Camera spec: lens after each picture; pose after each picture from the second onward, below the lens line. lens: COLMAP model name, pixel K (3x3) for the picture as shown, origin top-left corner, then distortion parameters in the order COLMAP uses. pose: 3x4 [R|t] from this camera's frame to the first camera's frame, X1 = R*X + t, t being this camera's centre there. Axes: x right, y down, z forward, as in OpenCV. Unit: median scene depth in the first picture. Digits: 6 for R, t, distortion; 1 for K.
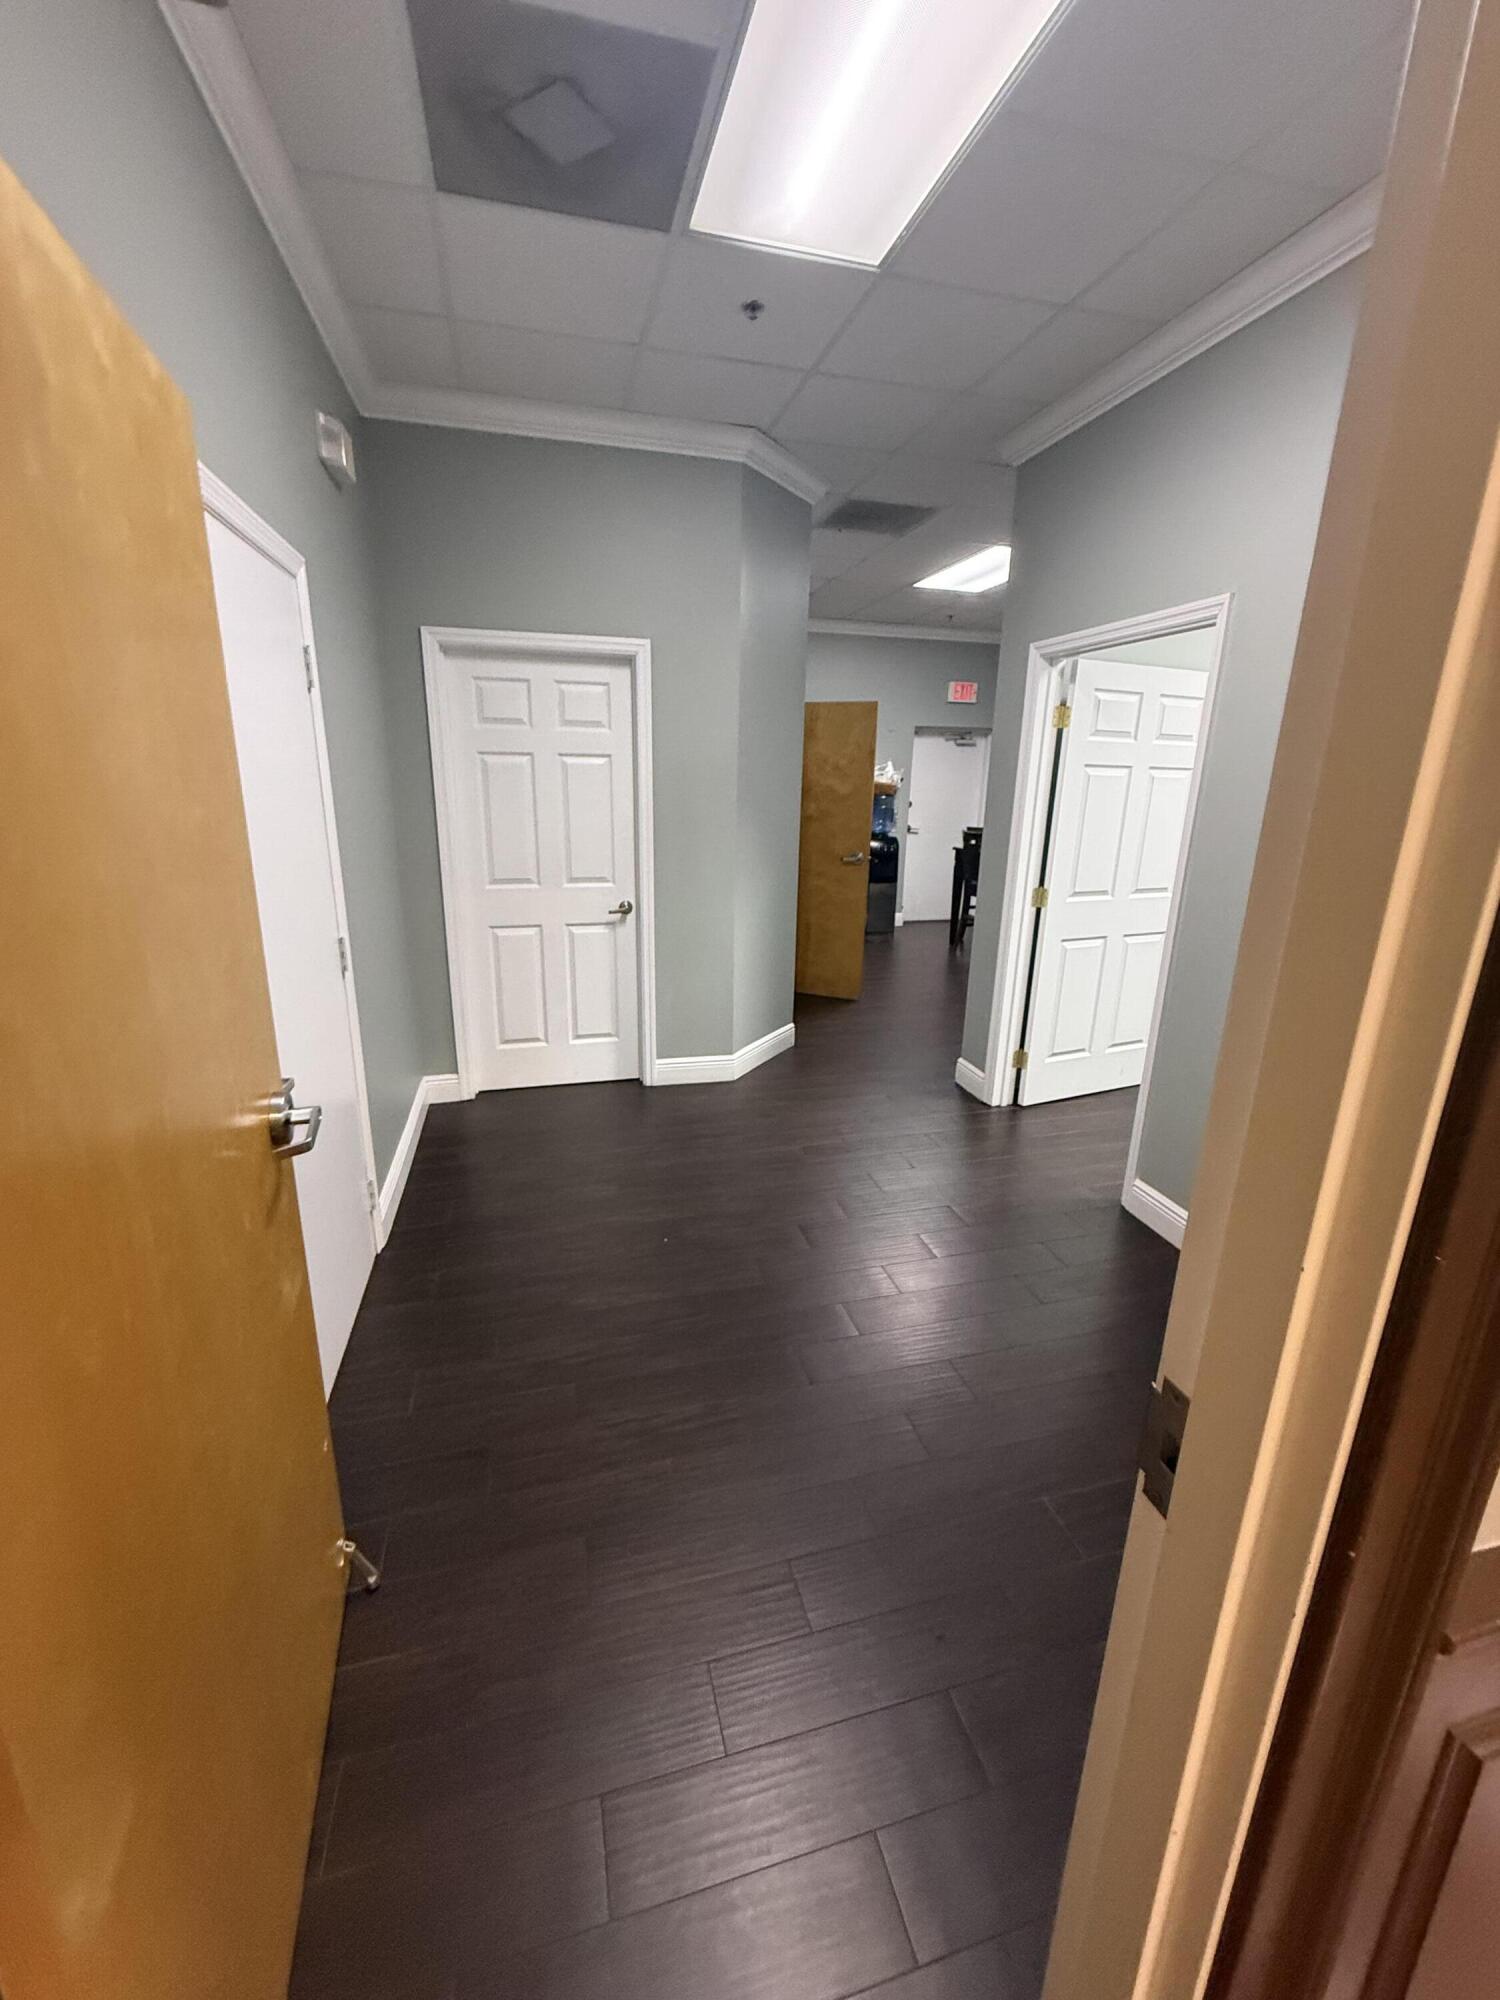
lens RADIAL K [[802.4, 0, 747.3], [0, 802.4, 1008.1], [0, 0, 1]] dist [-0.002158, 0.000288]
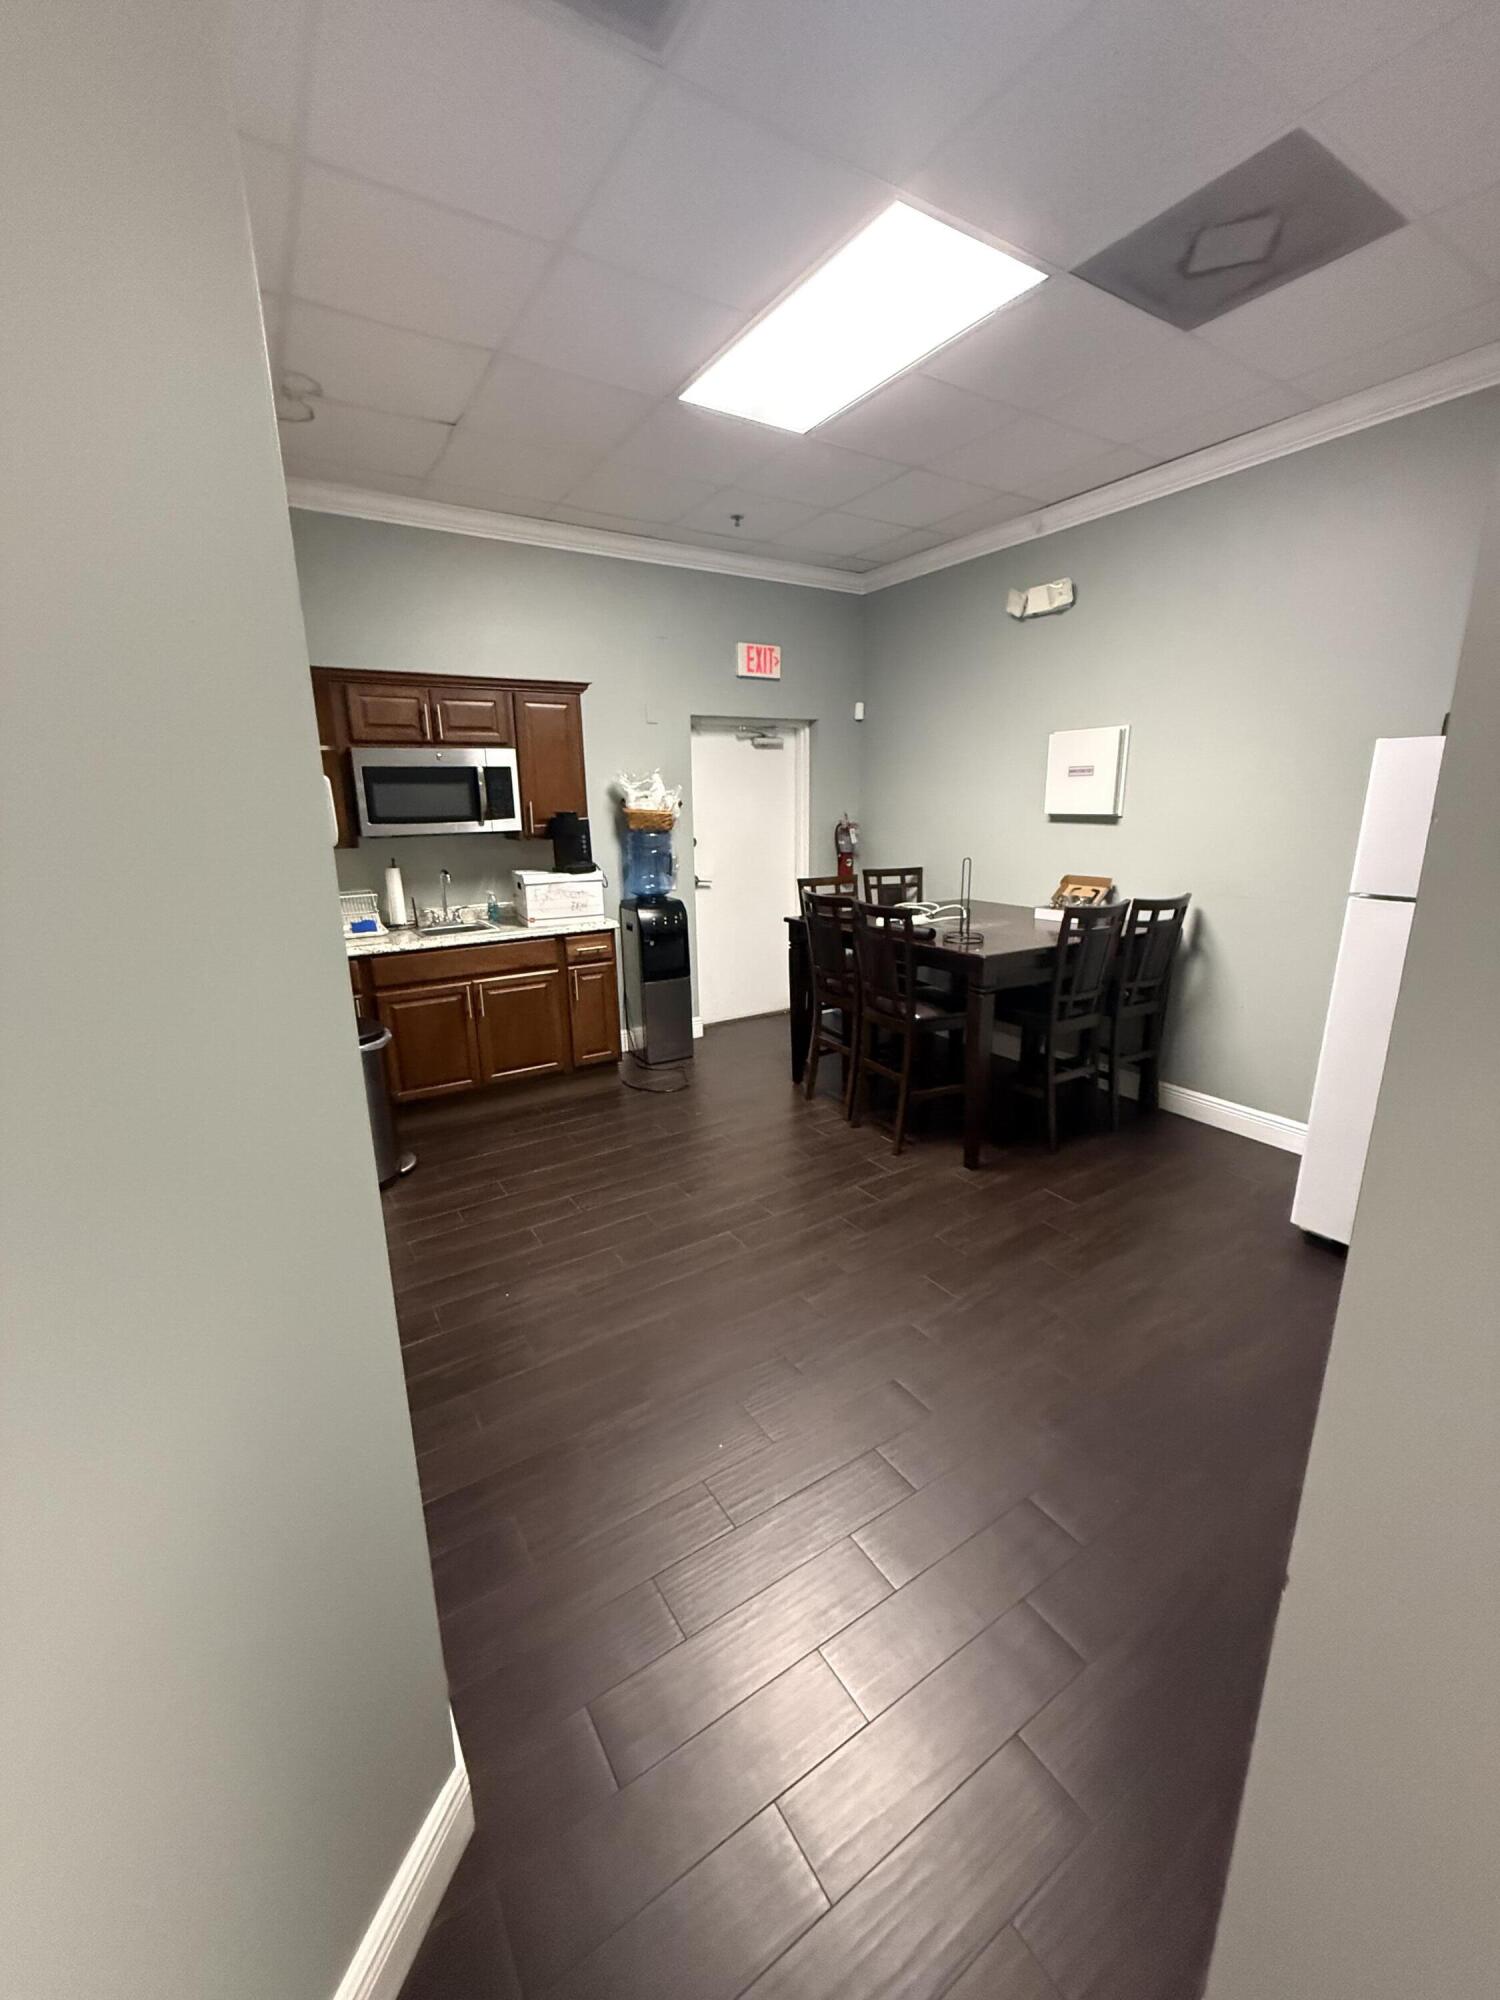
lens RADIAL K [[802.4, 0, 767.0], [0, 802.4, 996.8], [0, 0, 1]] dist [-0.002158, 0.000288]
pose [[0.944950, -0.107738, 0.308968, 0.054669], [0.116566, 0.993131, -0.010198, -0.128078], [-0.305747, 0.045652, 0.951018, 0.417256]]
